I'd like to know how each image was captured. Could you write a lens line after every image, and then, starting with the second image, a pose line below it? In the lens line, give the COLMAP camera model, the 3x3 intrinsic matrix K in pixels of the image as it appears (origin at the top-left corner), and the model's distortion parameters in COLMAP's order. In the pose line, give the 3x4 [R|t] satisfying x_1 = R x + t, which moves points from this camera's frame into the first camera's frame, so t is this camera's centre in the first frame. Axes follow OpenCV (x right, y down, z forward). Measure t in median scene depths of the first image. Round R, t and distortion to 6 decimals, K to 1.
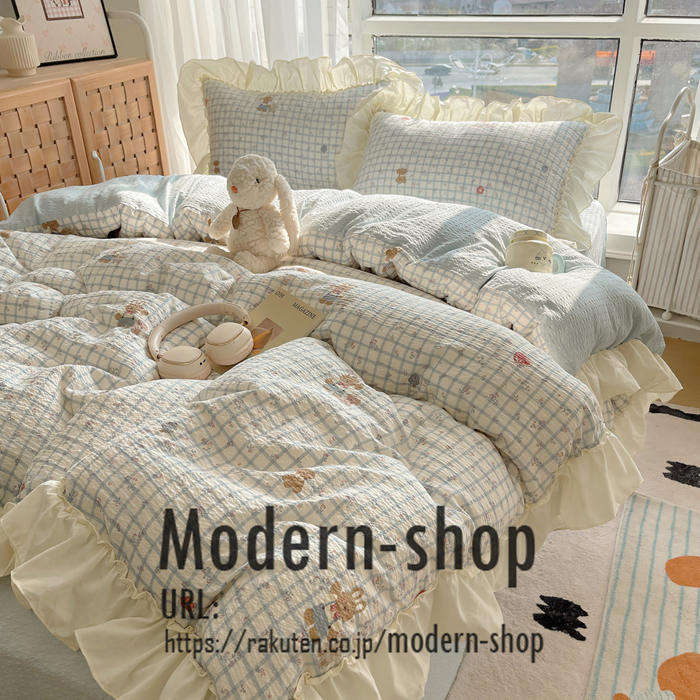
lens RADIAL K [[725.0, 0, 350.0], [0, 725.0, 350.0], [0, 0, 1]] dist [0.031803, -0.003366]
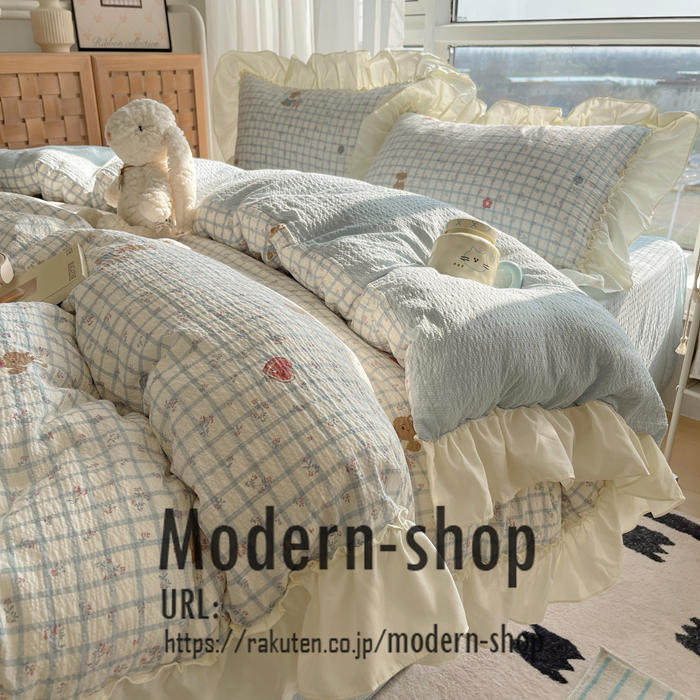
lens RADIAL K [[709.4, 0, 353.0], [0, 709.4, 335.6], [0, 0, 1]] dist [0.008636, 0.029491]
pose [[0.960161, 0.141415, -0.241024, 0.296075], [-0.168558, 0.981016, -0.095890, 0.021524], [0.222888, 0.132696, 0.965770, 0.320457]]
